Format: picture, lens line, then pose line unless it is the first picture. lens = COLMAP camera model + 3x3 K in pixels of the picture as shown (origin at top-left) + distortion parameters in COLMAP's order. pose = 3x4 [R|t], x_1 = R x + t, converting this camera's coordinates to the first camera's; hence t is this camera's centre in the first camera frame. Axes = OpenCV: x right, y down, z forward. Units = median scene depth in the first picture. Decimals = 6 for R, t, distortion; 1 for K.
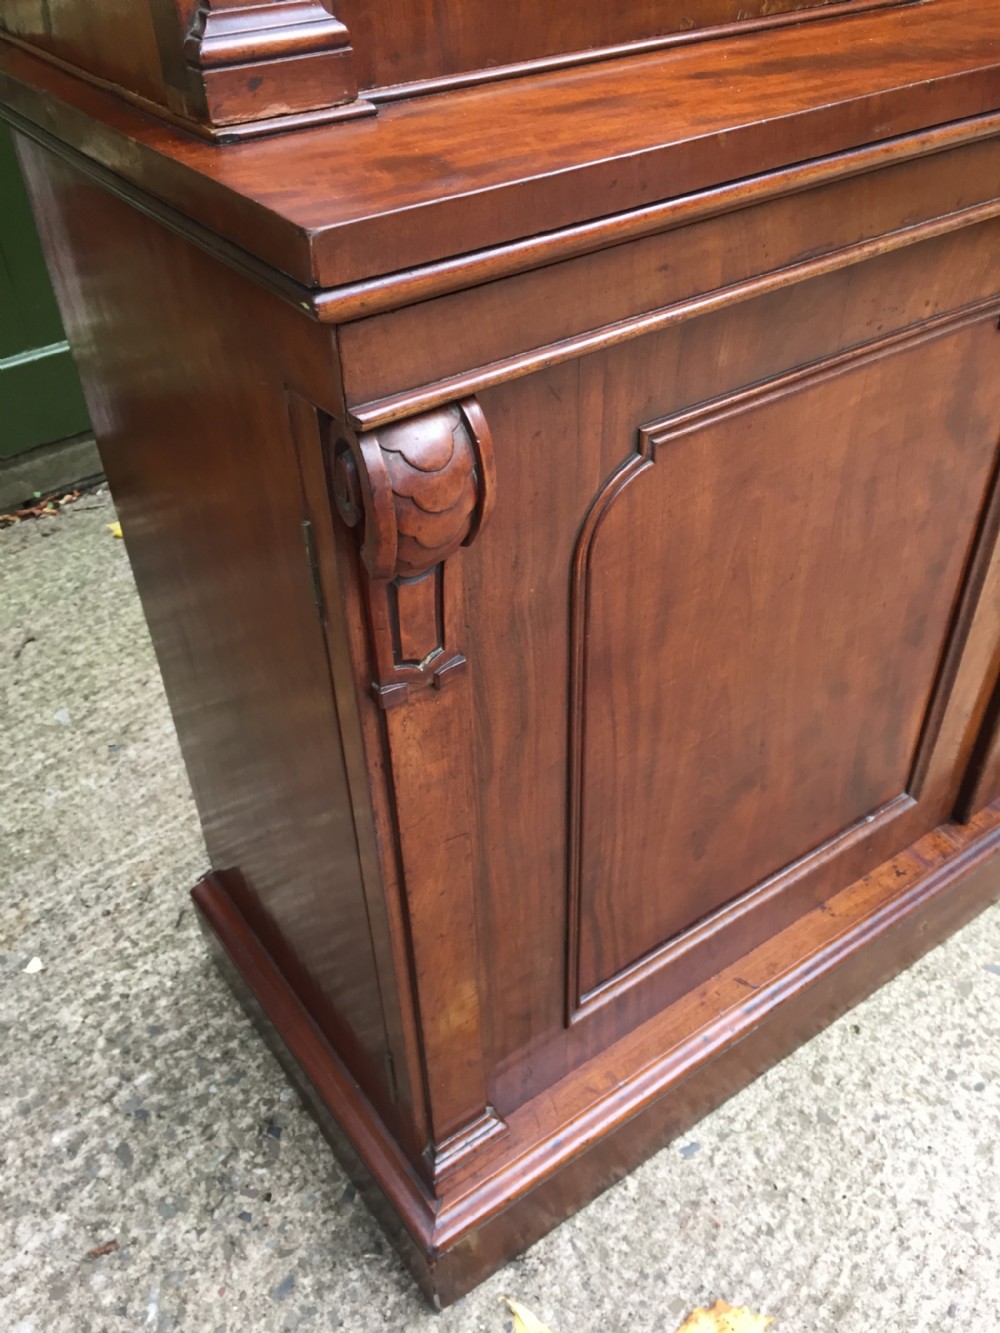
lens RADIAL K [[1161.8, 0, 501.8], [0, 1161.8, 672.3], [0, 0, 1]] dist [0.079095, -0.122145]
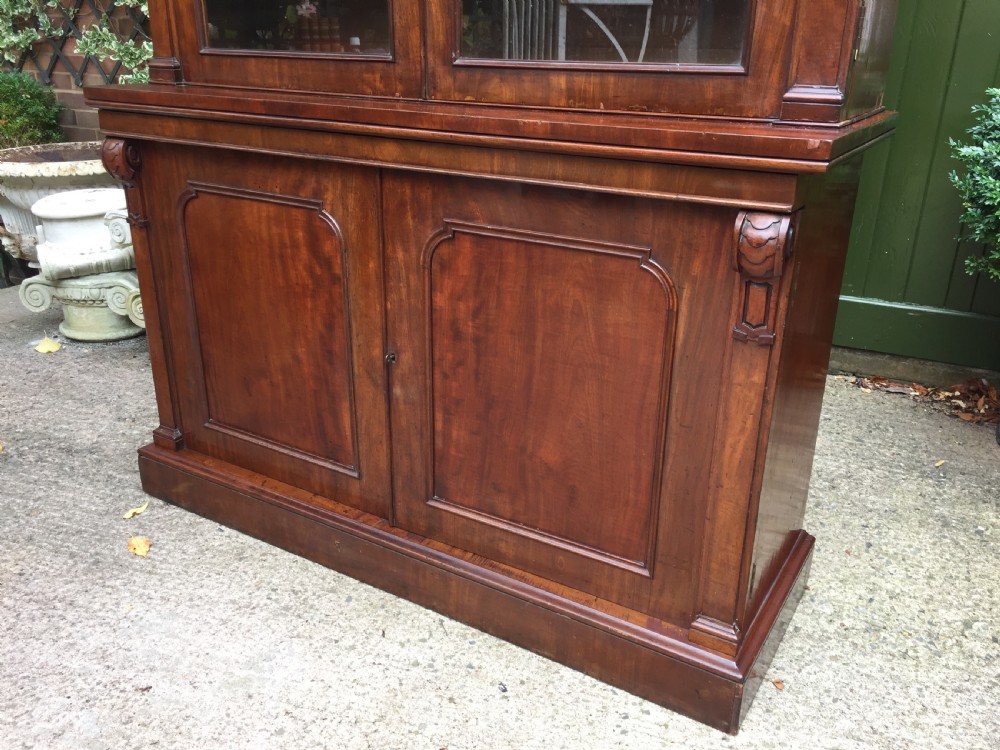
lens RADIAL K [[850.1, 0, 505.2], [0, 850.1, 367.8], [0, 0, 1]] dist [0.086659, -0.120115]
pose [[0.391949, 0.371805, -0.841509, 1.885094], [-0.591994, 0.802095, 0.078657, -0.349666], [0.704215, 0.467339, 0.534487, 0.389004]]
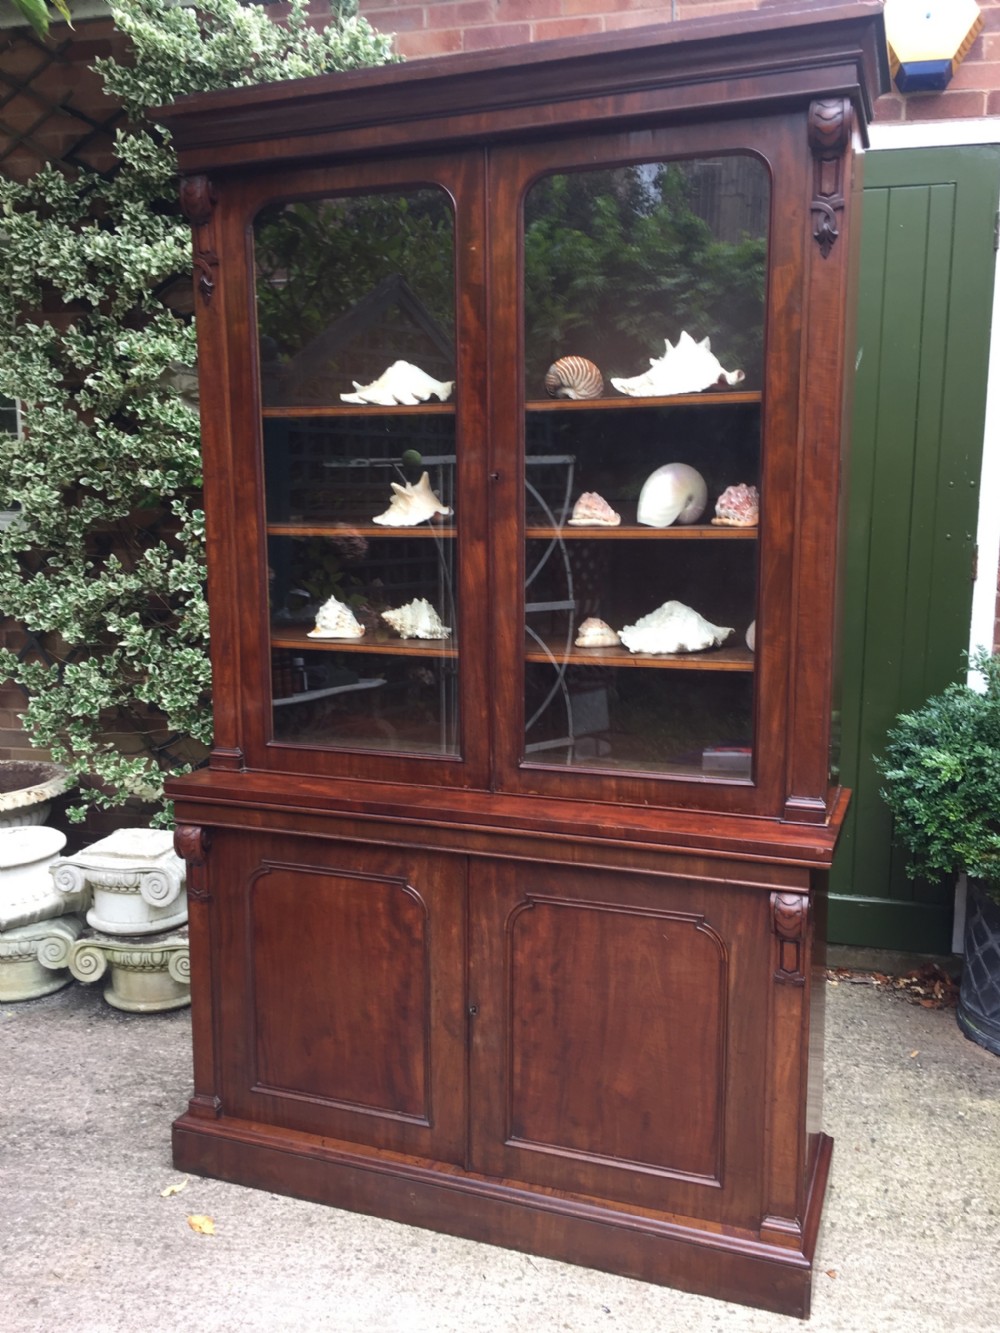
lens RADIAL K [[1139.7, 0, 492.6], [0, 1139.7, 663.6], [0, 0, 1]] dist [0.086805, -0.121093]
pose [[0.551933, 0.144153, -0.821334, 2.380886], [-0.529190, 0.821750, -0.211388, -0.232170], [0.644459, 0.551314, 0.529835, -0.574777]]
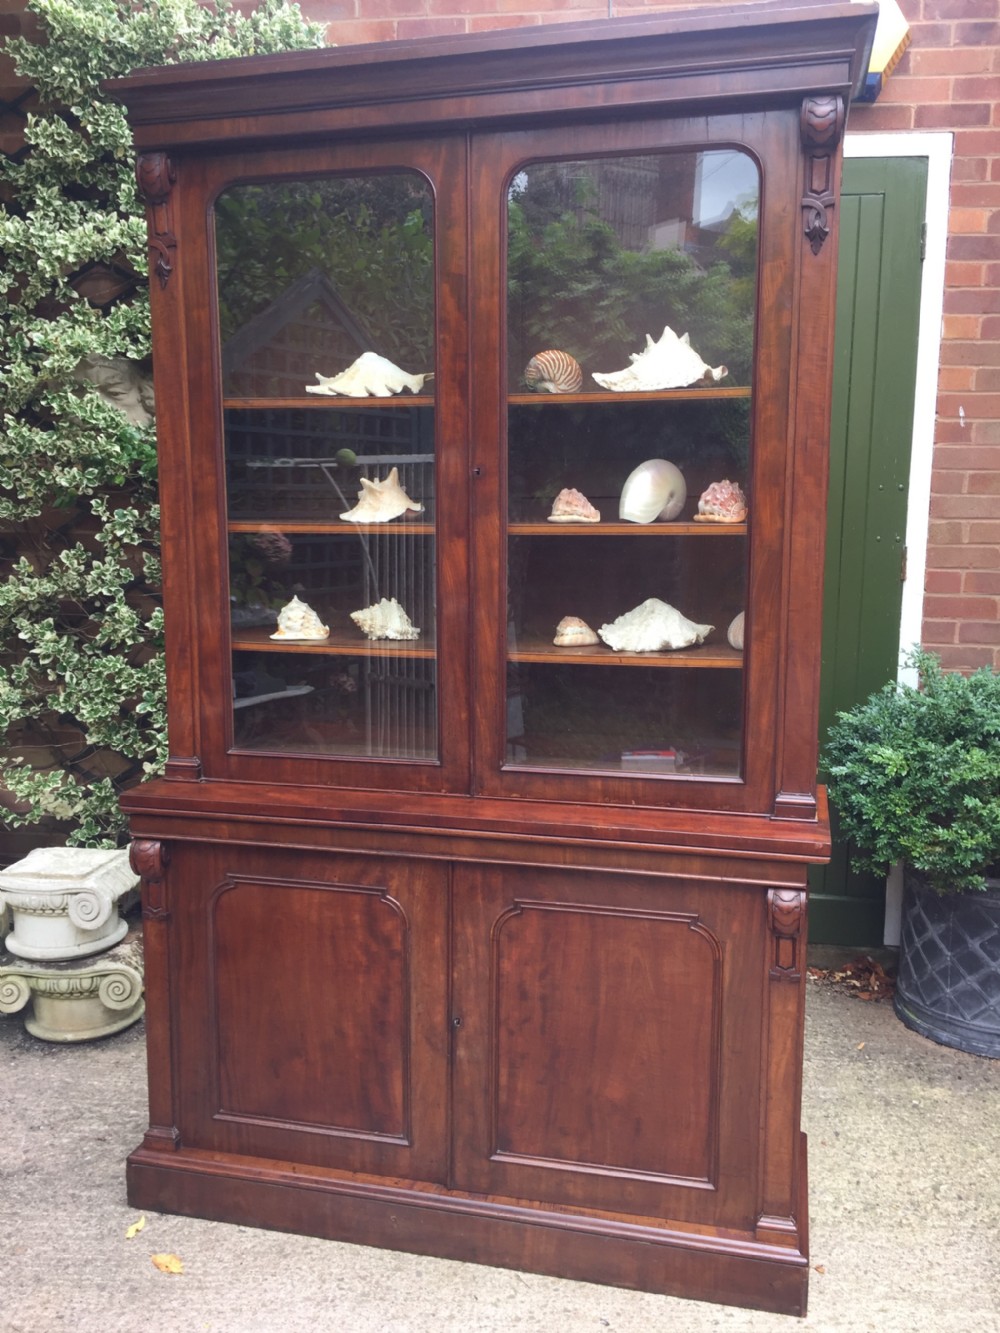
lens RADIAL K [[1139.7, 0, 492.6], [0, 1139.7, 663.6], [0, 0, 1]] dist [0.086805, -0.121093]
pose [[0.643336, 0.130275, -0.754419, 2.198301], [-0.492449, 0.824920, -0.277489, -0.112242], [0.586186, 0.550032, 0.594854, -0.668226]]
